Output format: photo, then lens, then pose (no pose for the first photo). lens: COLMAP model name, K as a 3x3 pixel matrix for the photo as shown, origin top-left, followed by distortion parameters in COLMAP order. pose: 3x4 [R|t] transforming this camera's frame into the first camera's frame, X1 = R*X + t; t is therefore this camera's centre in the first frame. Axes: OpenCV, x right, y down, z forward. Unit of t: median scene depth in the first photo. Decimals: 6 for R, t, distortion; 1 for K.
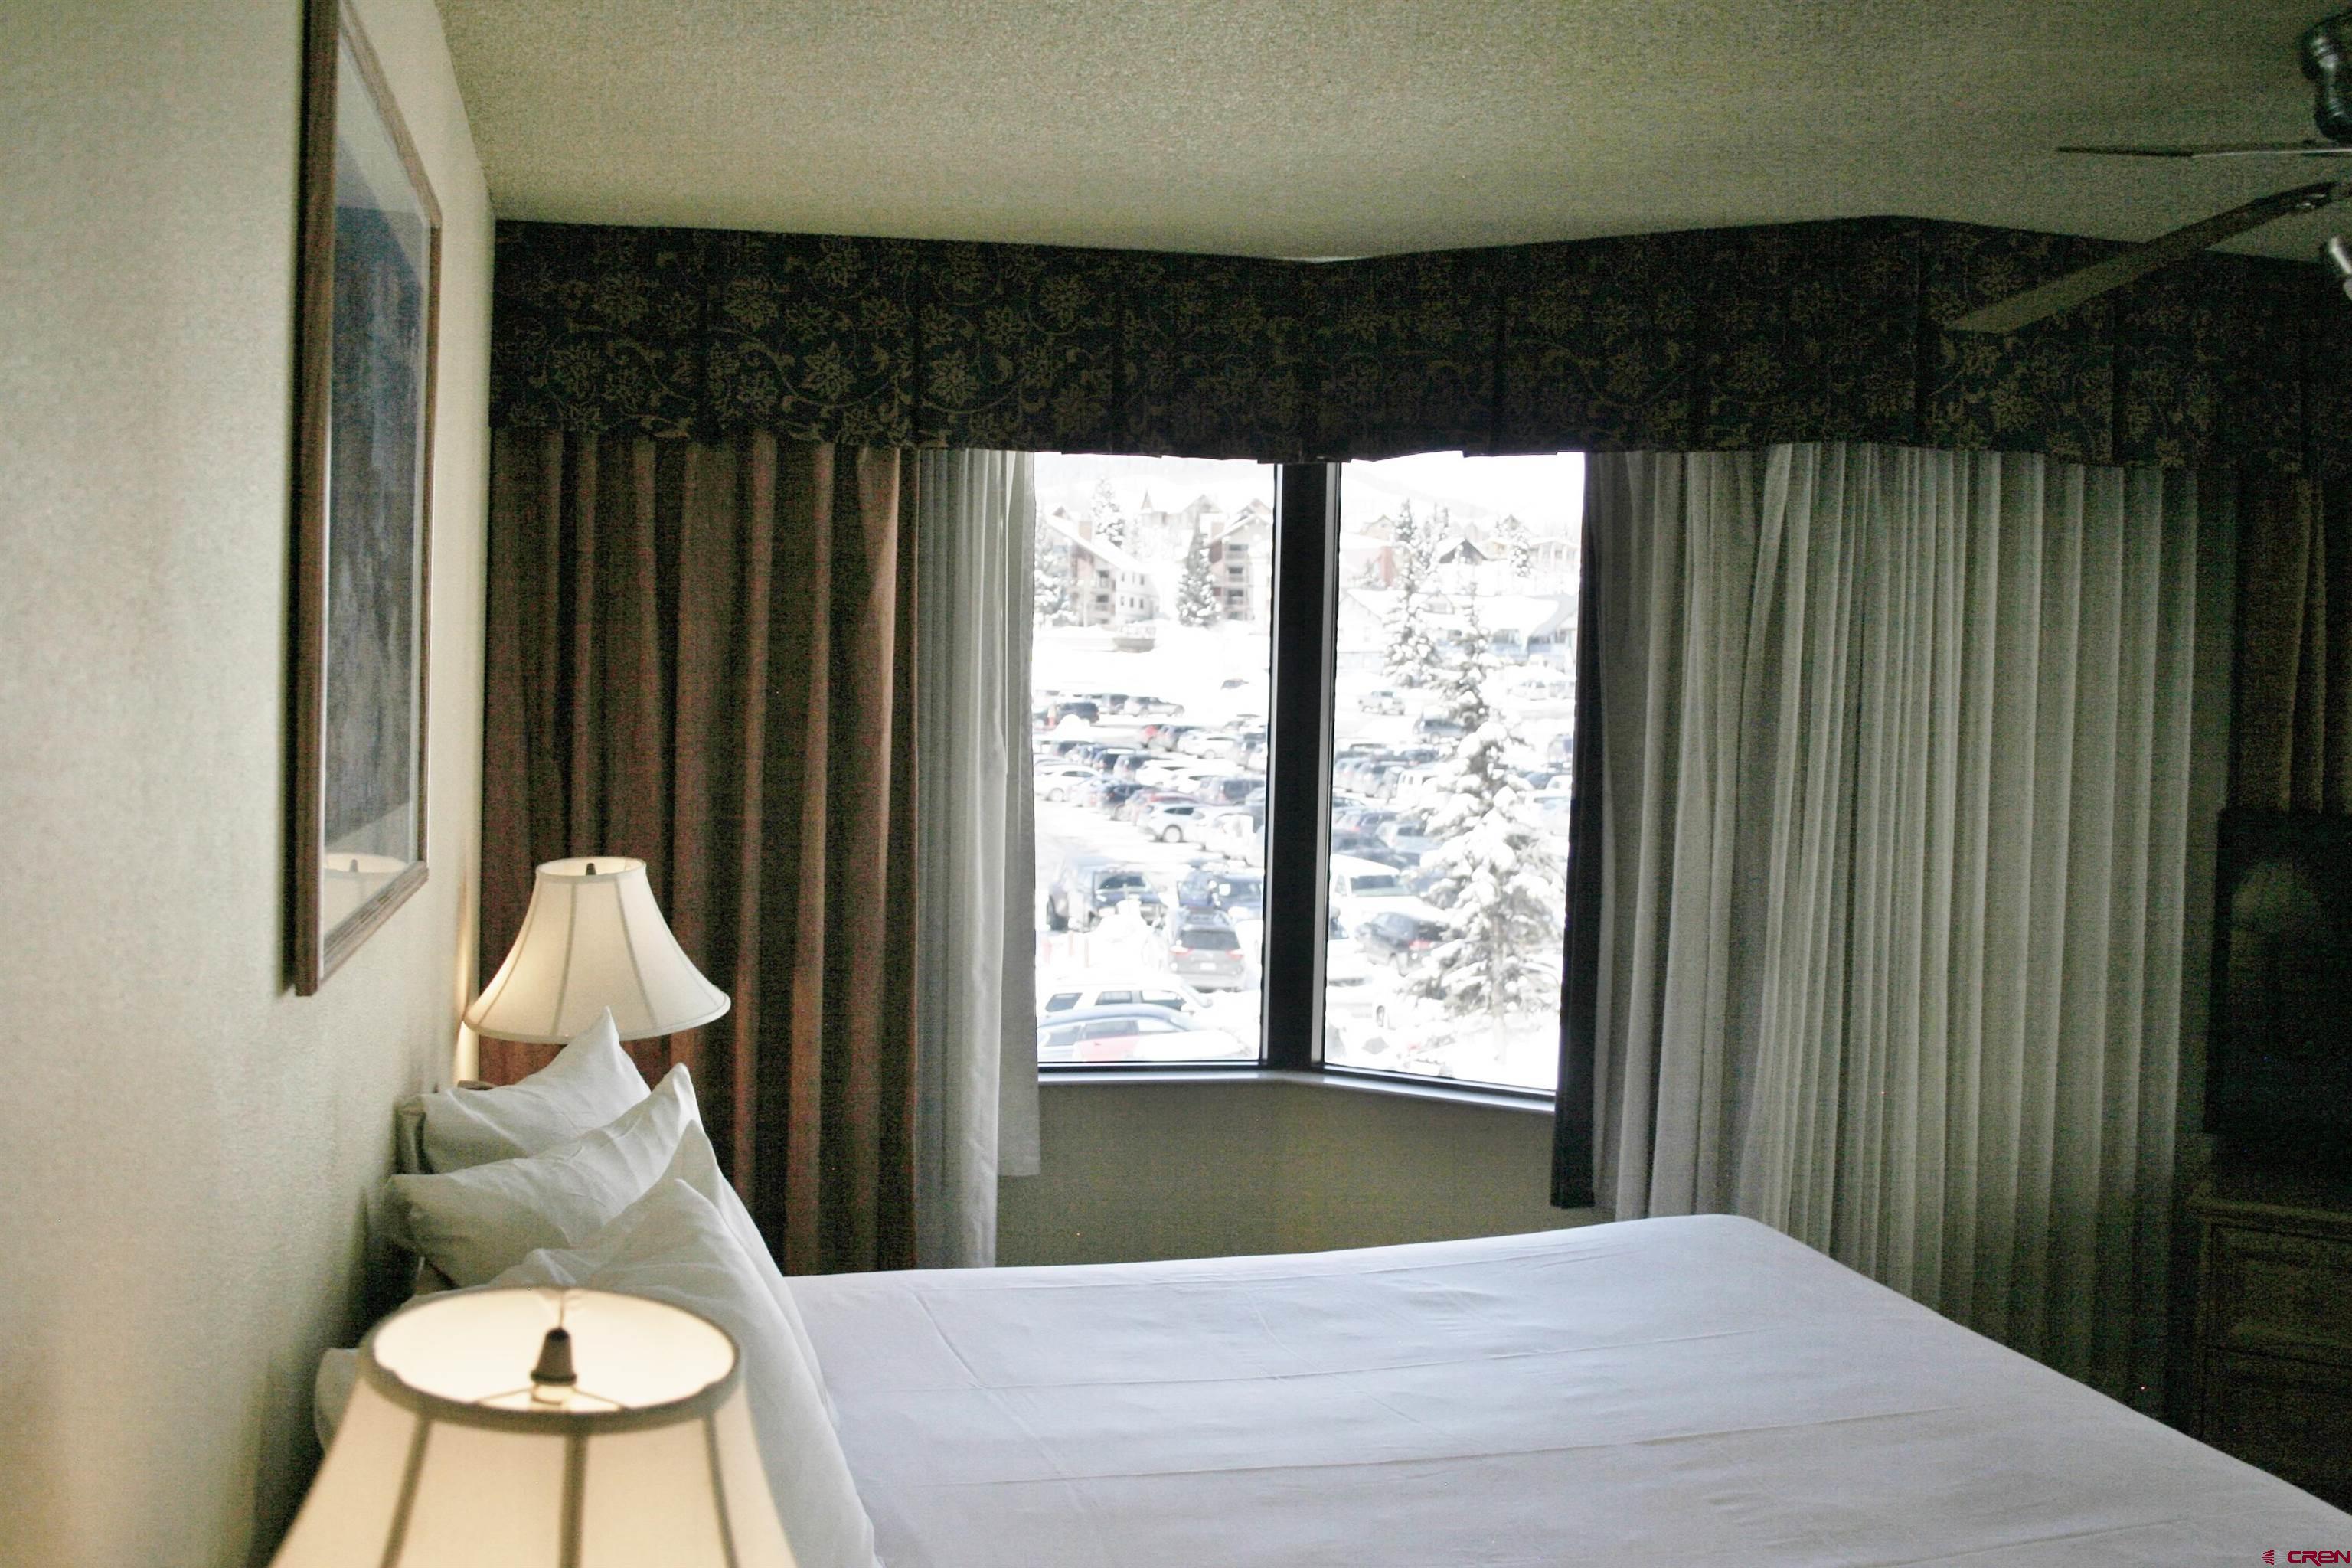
lens RADIAL K [[2371.4, 0, 1176.0], [0, 2371.4, 784.0], [0, 0, 1]] dist [-0.067228, 0.004910]
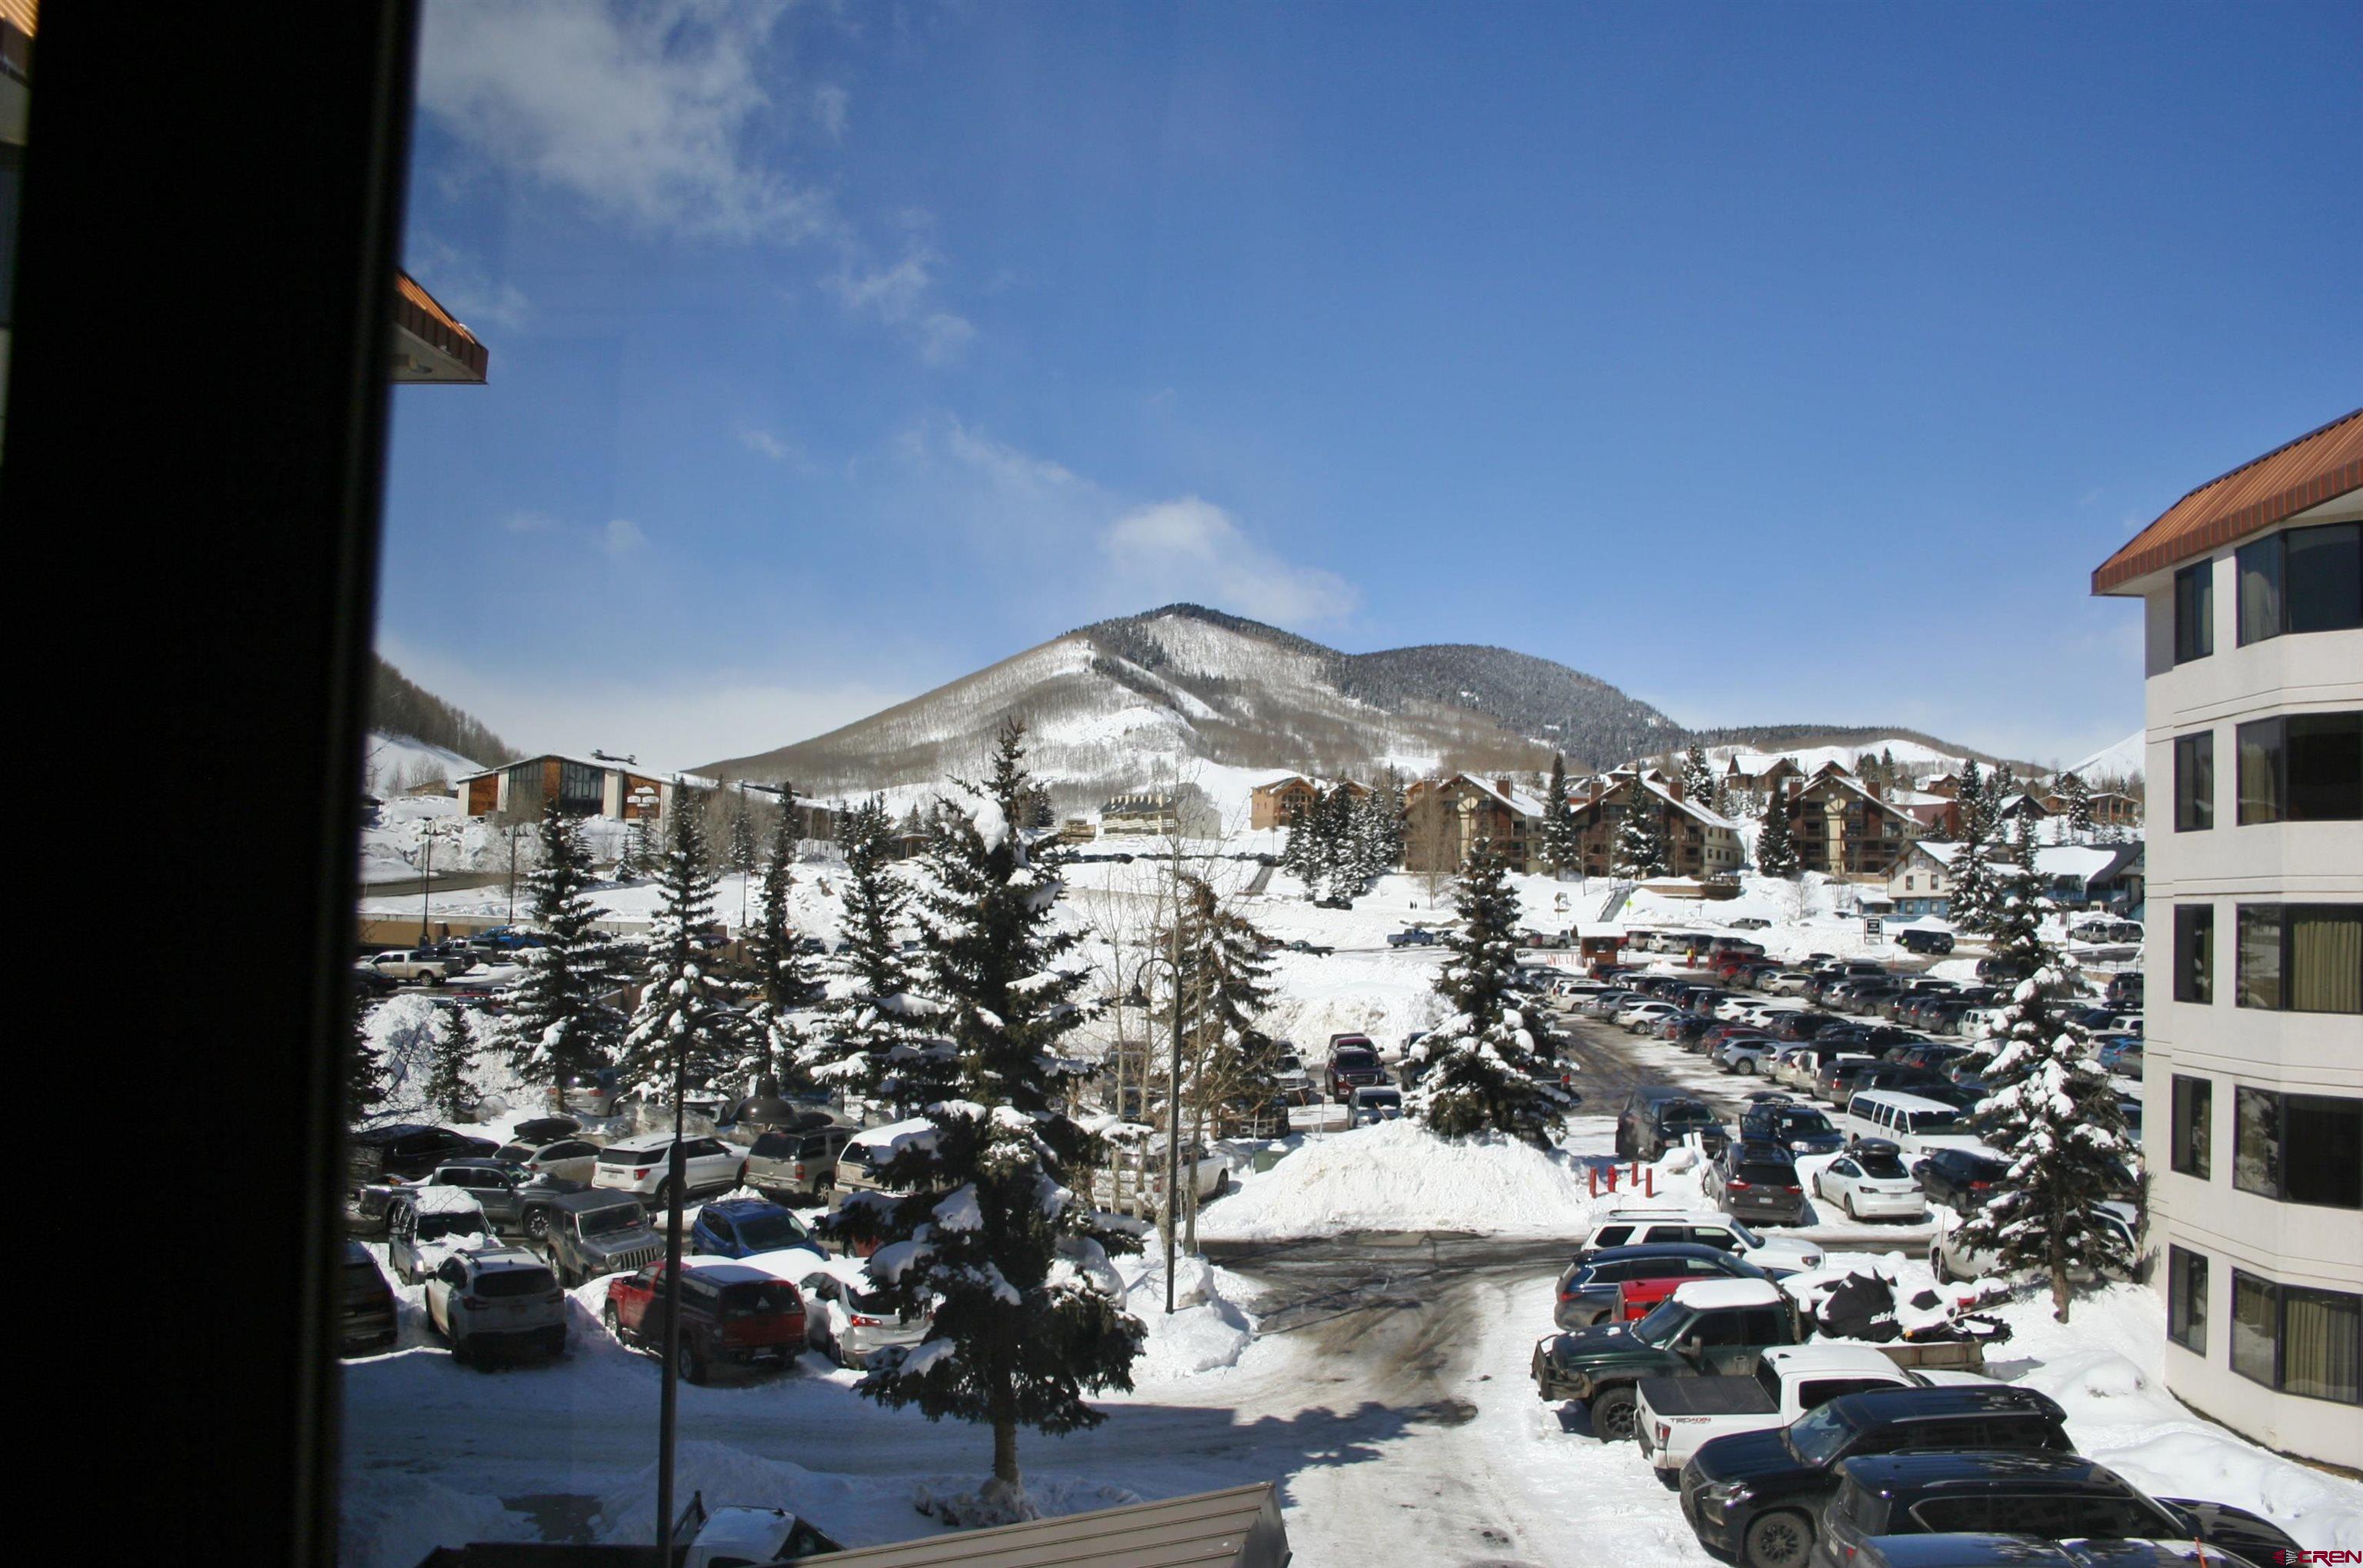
lens RADIAL K [[1979.3, 0, 1190.1], [0, 1979.3, 797.5], [0, 0, 1]] dist [-0.155253, 0.132806]
pose [[0.958421, -0.012464, -0.285084, 0.166279], [-0.018215, 0.994336, -0.104710, -0.042993], [0.284775, 0.105550, 0.952766, 1.025165]]
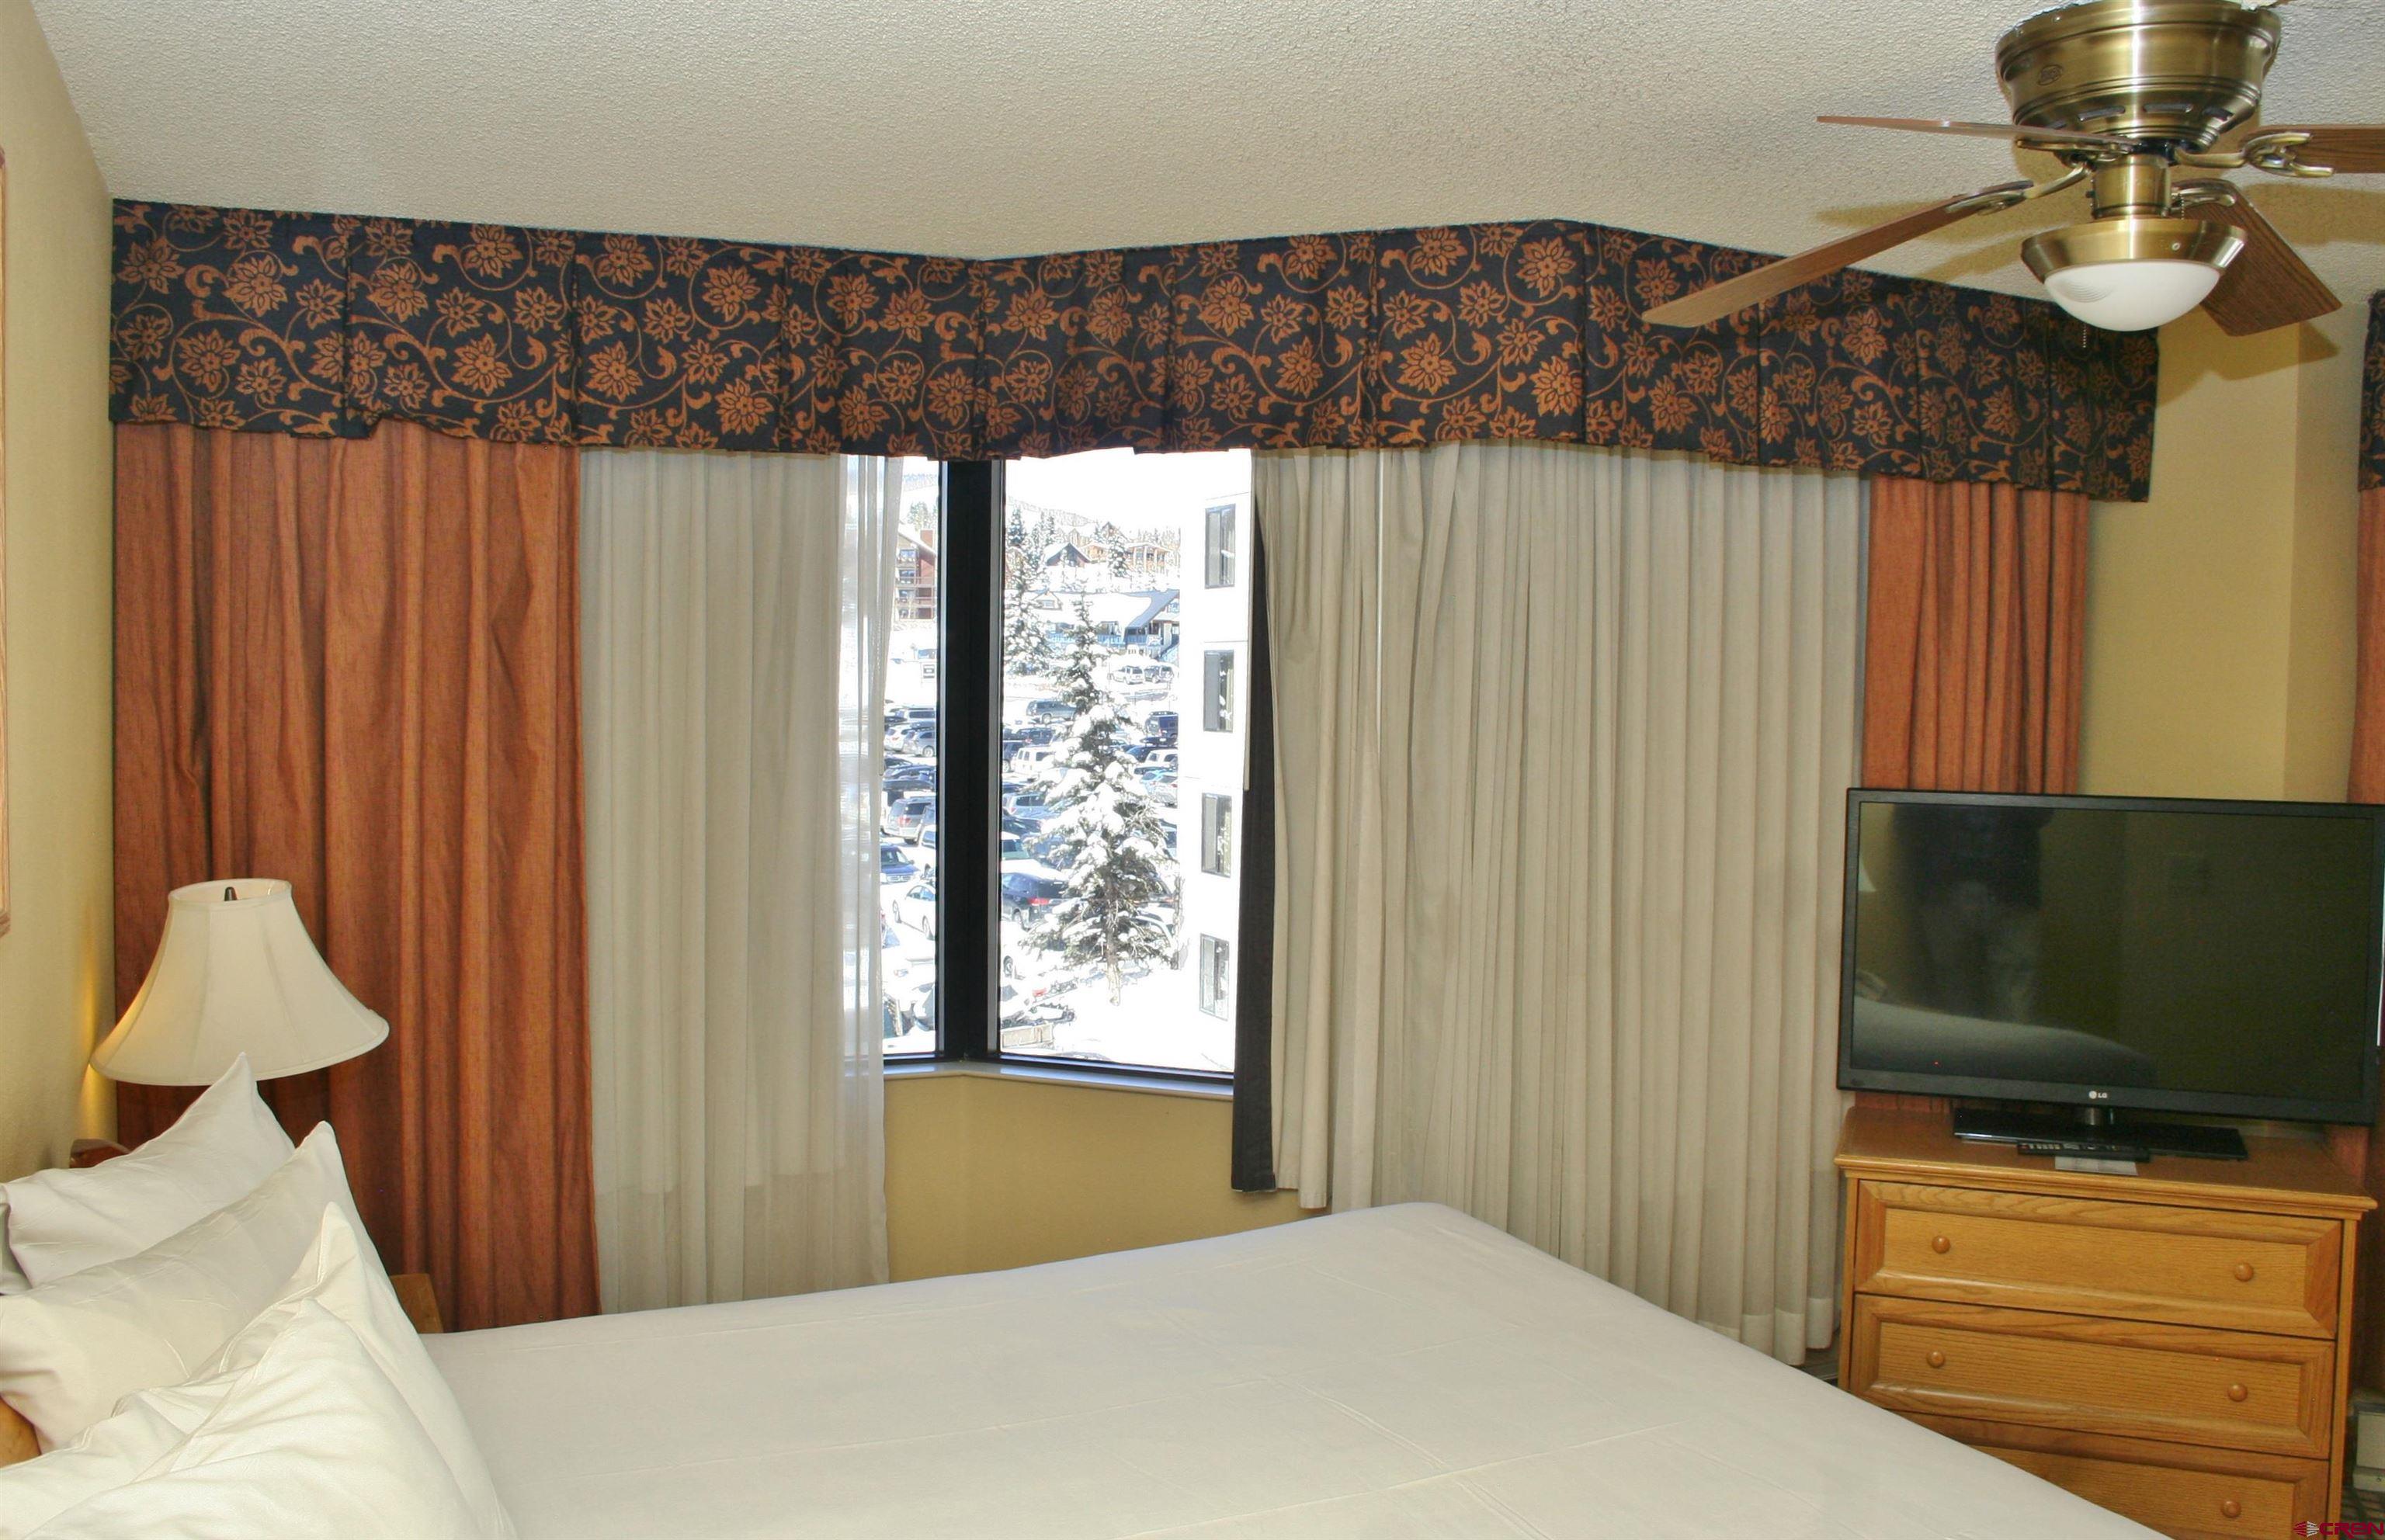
lens RADIAL K [[2070.3, 0, 1197.8], [0, 2070.3, 772.2], [0, 0, 1]] dist [-0.155353, 0.167841]
pose [[0.983160, -0.020758, 0.181562, -0.013583], [0.019520, 0.999772, 0.008602, -0.010040], [-0.181699, -0.004913, 0.983342, 0.132638]]
